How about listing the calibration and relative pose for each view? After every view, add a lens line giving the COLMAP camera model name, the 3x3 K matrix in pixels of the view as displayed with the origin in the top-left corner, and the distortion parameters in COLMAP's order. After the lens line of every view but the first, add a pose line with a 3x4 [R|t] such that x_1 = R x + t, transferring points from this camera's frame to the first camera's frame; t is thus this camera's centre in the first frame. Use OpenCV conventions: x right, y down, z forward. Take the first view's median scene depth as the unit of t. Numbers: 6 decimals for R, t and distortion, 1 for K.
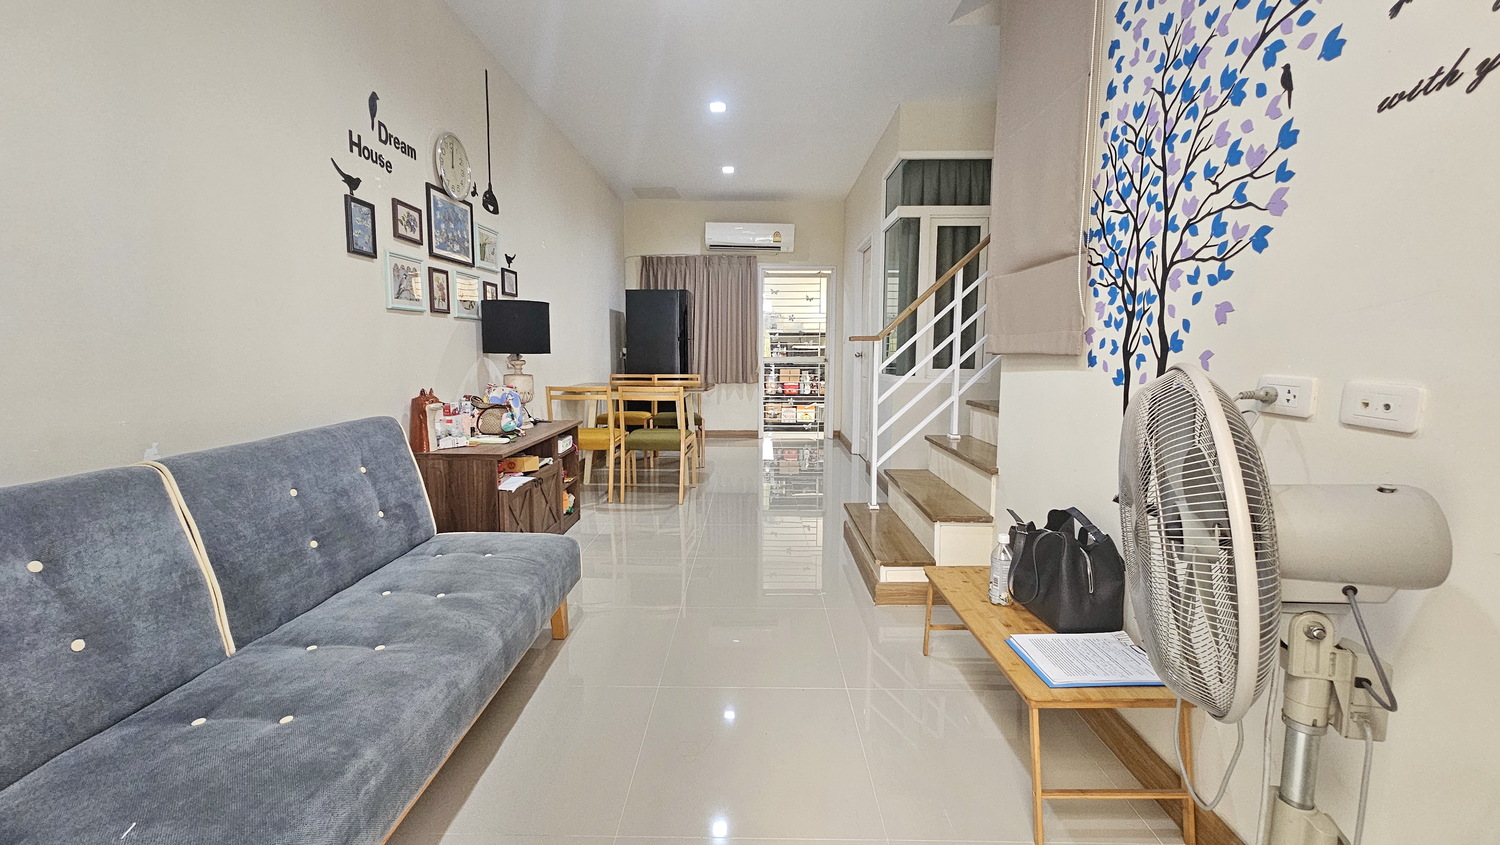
lens RADIAL K [[619.3, 0, 743.4], [0, 619.3, 415.1], [0, 0, 1]] dist [0.001003, 0.000056]
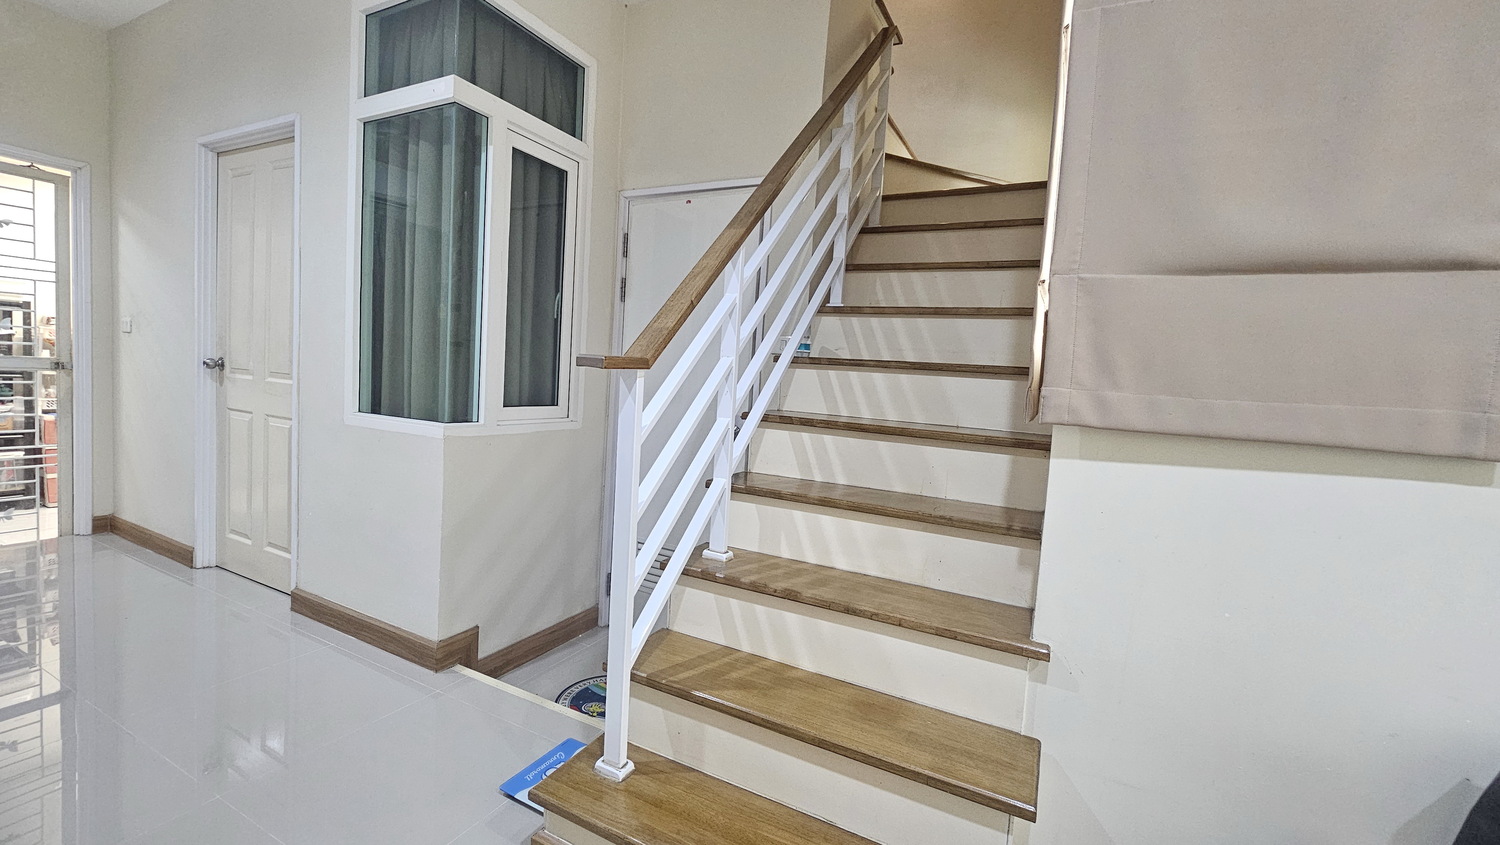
lens RADIAL K [[619.3, 0, 743.4], [0, 619.3, 415.1], [0, 0, 1]] dist [0.001003, 0.000056]
pose [[0.445727, -0.038617, 0.894336, -0.126956], [0.036512, 0.999022, 0.024940, -0.106361], [-0.894424, 0.021537, 0.446701, 0.827909]]
